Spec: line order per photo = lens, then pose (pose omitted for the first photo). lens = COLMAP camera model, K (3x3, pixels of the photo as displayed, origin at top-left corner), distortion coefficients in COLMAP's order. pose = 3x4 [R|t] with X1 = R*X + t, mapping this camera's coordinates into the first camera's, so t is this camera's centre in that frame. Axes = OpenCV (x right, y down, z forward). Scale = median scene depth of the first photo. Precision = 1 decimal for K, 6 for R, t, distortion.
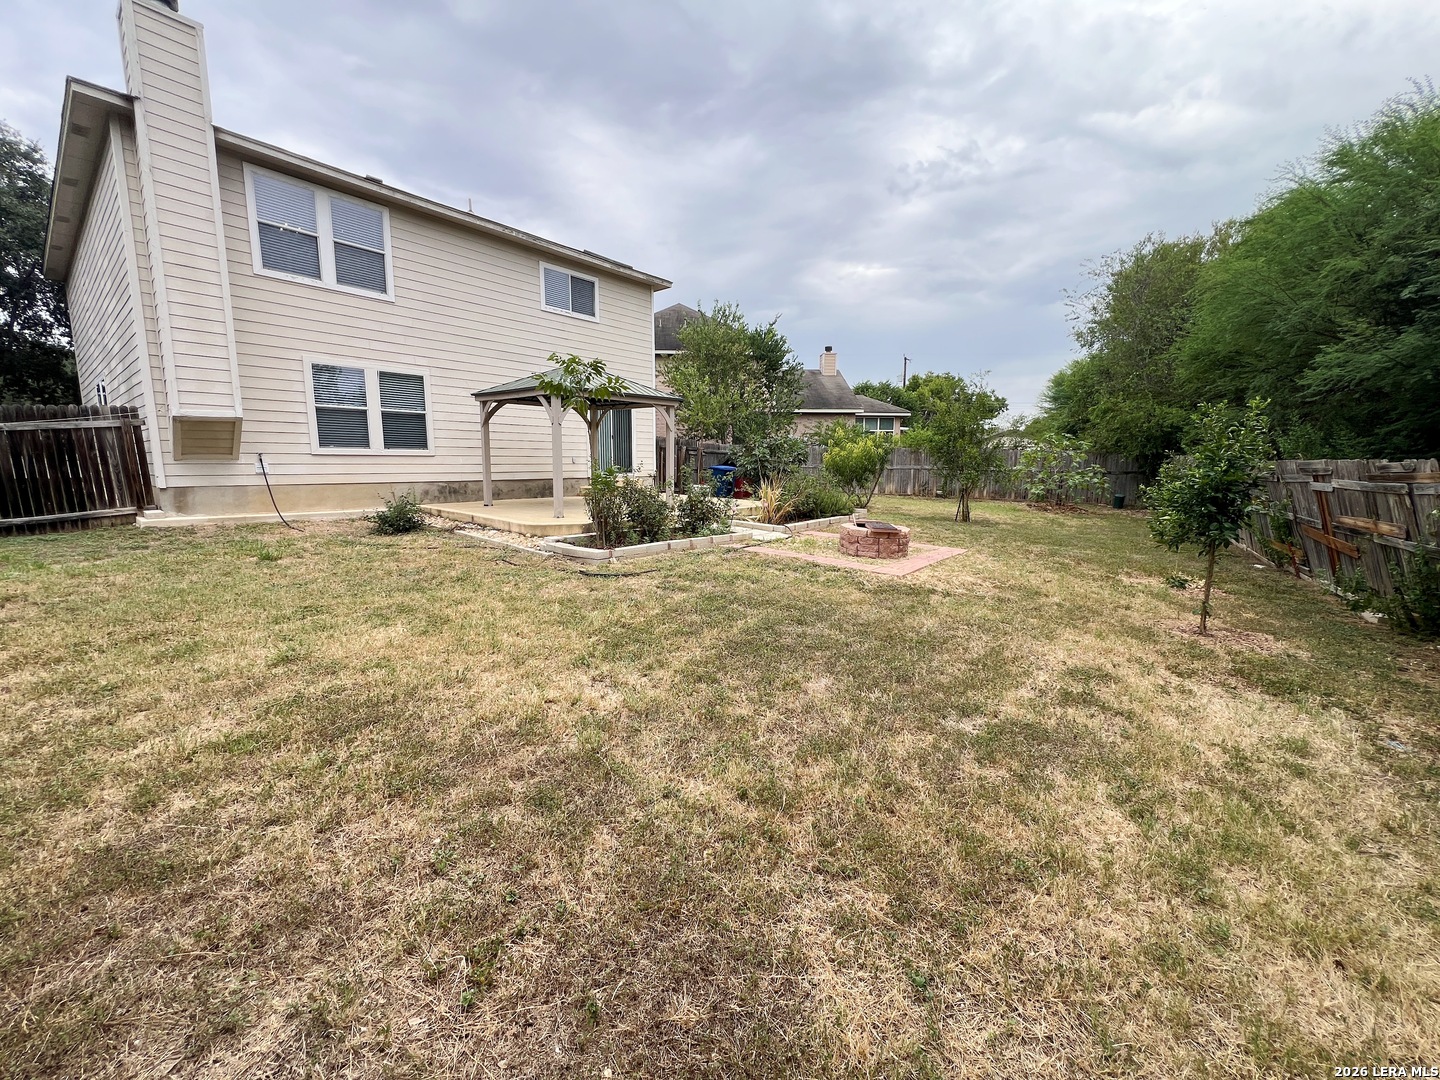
lens RADIAL K [[571.0, 0, 715.9], [0, 571.0, 556.9], [0, 0, 1]] dist [0.000921, 0.000241]
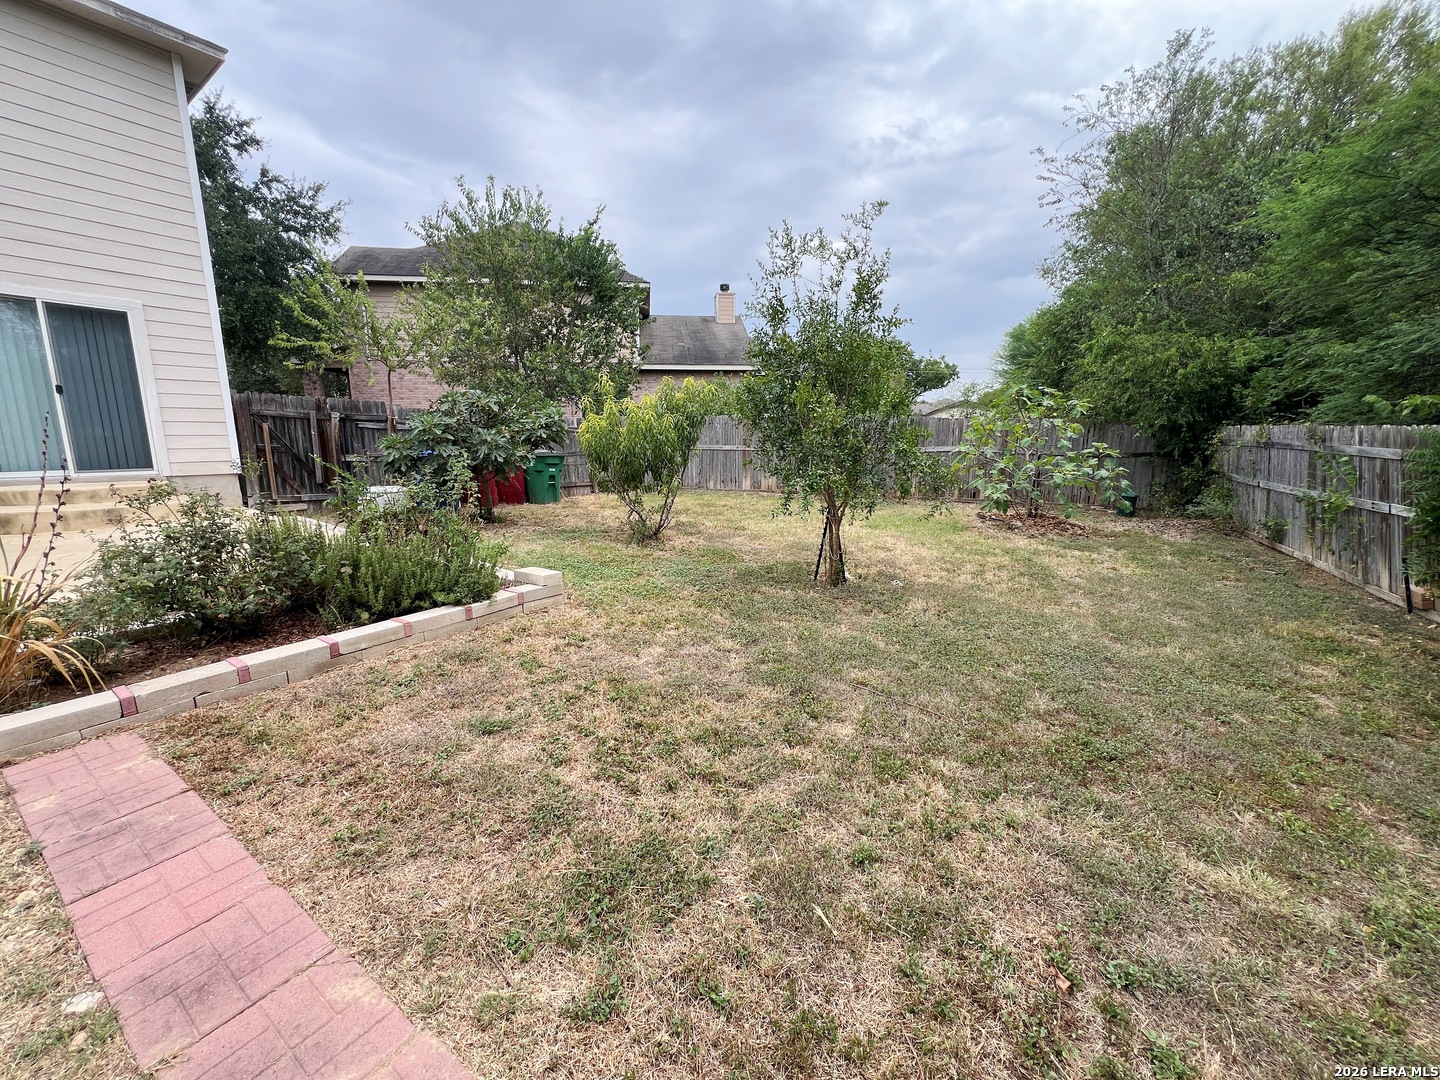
lens RADIAL K [[576.7, 0, 720.0], [0, 576.7, 540.0], [0, 0, 1]] dist [-0.002247, -0.000013]
pose [[0.997029, -0.020967, 0.074113, 0.317097], [0.020155, 0.999729, 0.011679, -0.101995], [-0.074337, -0.010151, 0.997181, 0.592041]]
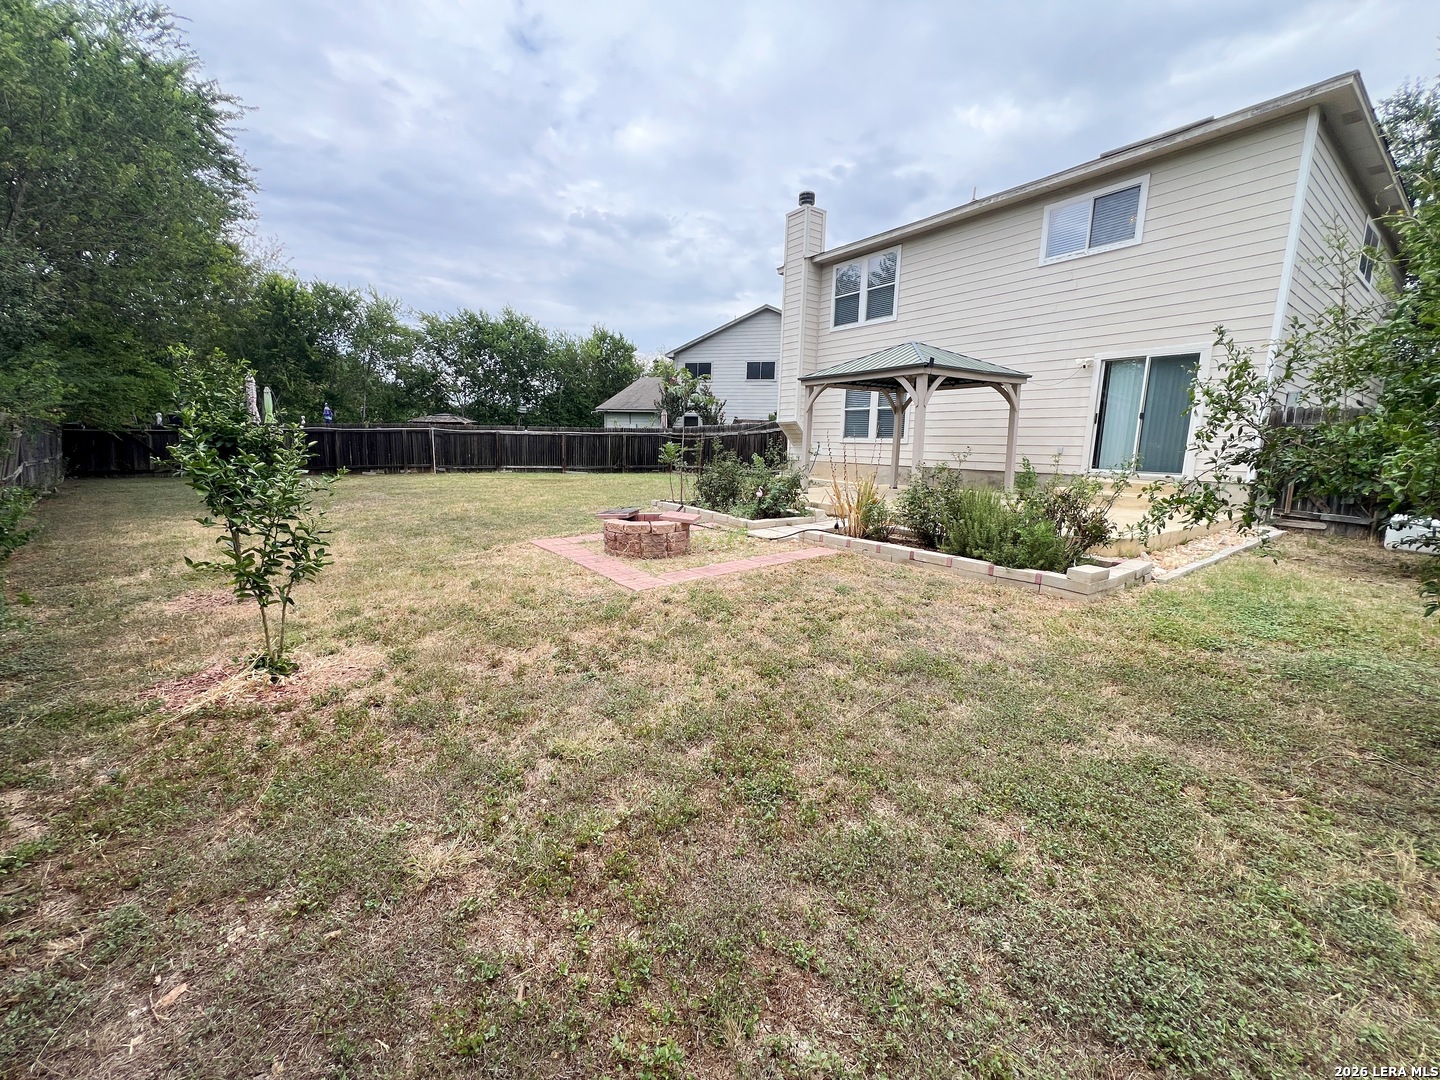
lens RADIAL K [[574.8, 0, 720.0], [0, 574.8, 540.0], [0, 0, 1]] dist [0.000942, 0.000076]
pose [[-0.238733, 0.146550, -0.959963, 0.636128], [-0.189342, 0.962549, 0.194032, -0.125293], [0.952447, 0.228083, -0.202044, 0.799208]]
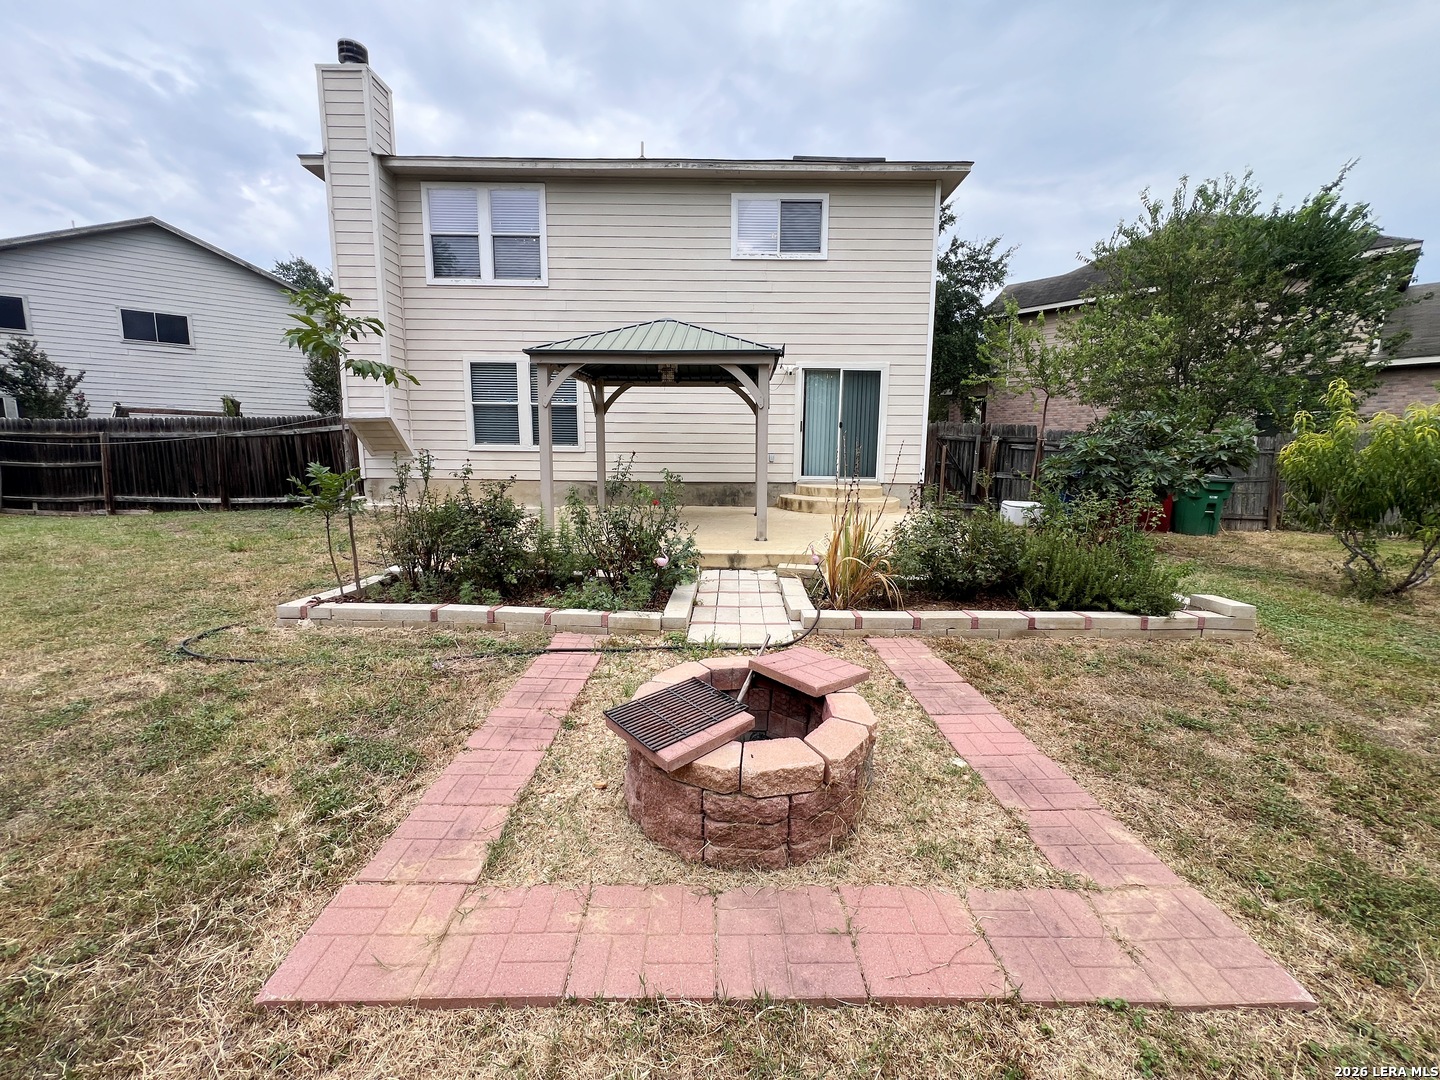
lens RADIAL K [[574.8, 0, 720.0], [0, 574.8, 540.0], [0, 0, 1]] dist [0.000942, 0.000076]
pose [[0.642861, 0.114512, -0.757375, 0.293055], [-0.133654, 0.990363, 0.036293, -0.088989], [0.754232, 0.077895, 0.651971, 0.510060]]
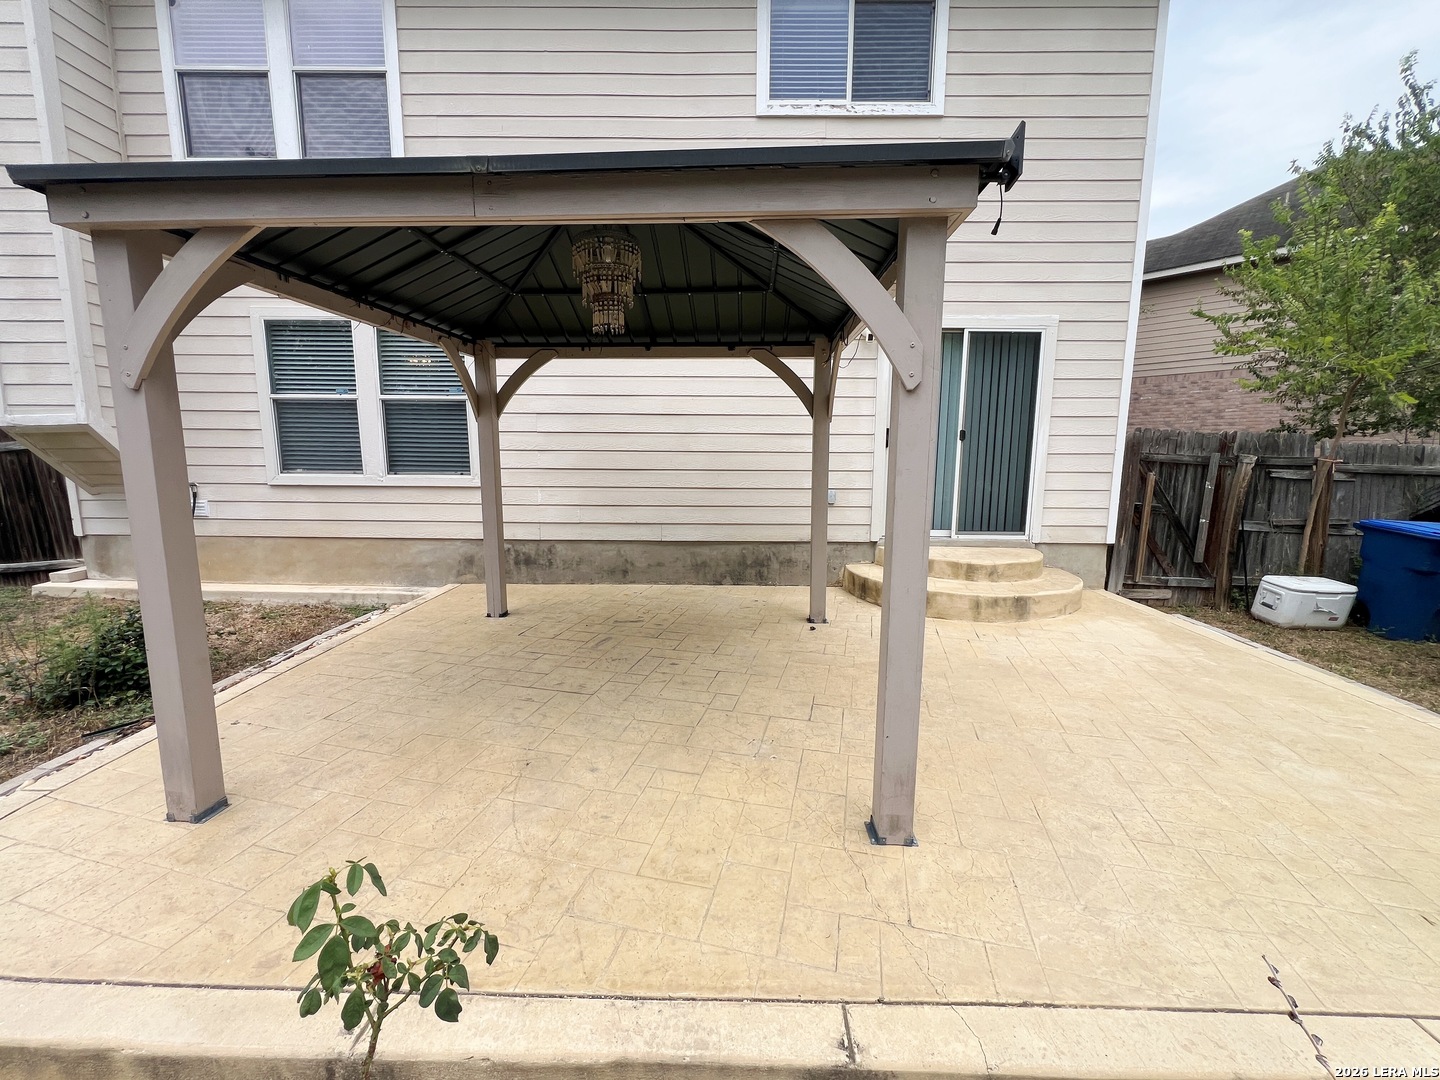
lens RADIAL K [[576.7, 0, 720.0], [0, 576.7, 540.0], [0, 0, 1]] dist [-0.002247, -0.000013]
pose [[0.639341, 0.108223, -0.761269, 0.006765], [-0.131251, 0.990876, 0.030635, -0.151293], [0.757639, 0.080331, 0.647712, 0.731529]]
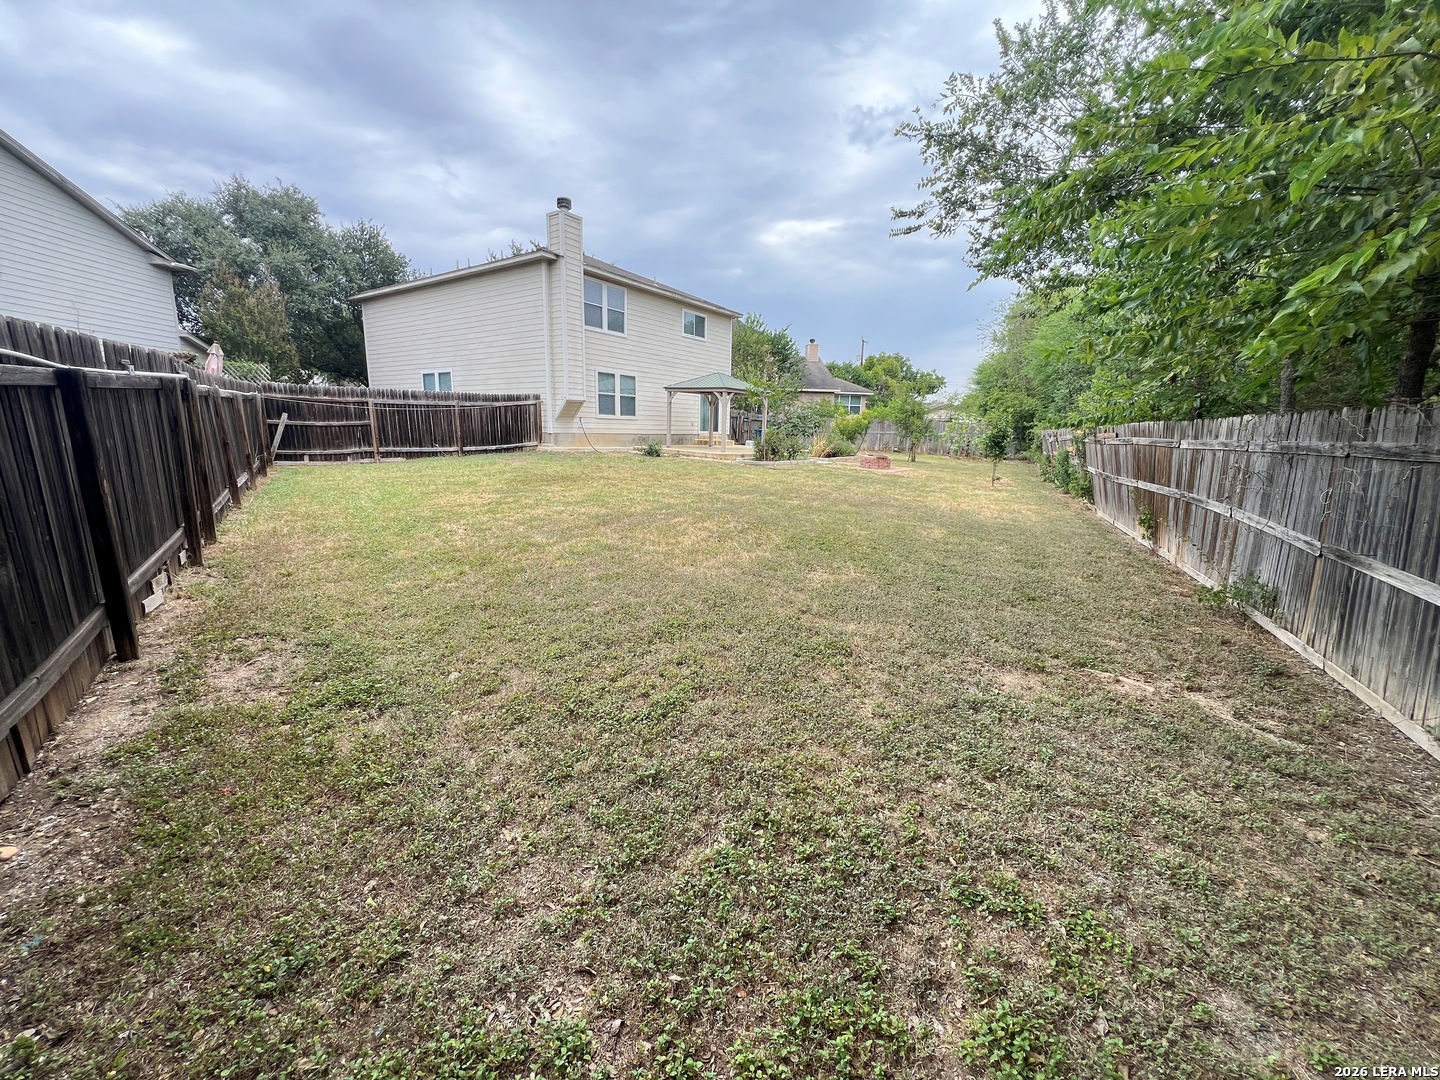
lens RADIAL K [[571.0, 0, 715.9], [0, 571.0, 556.9], [0, 0, 1]] dist [0.000921, 0.000241]
pose [[0.995808, -0.001657, 0.091457, -0.354733], [-0.003665, 0.998311, 0.057989, 0.136586], [-0.091399, -0.058081, 0.994119, -0.766178]]
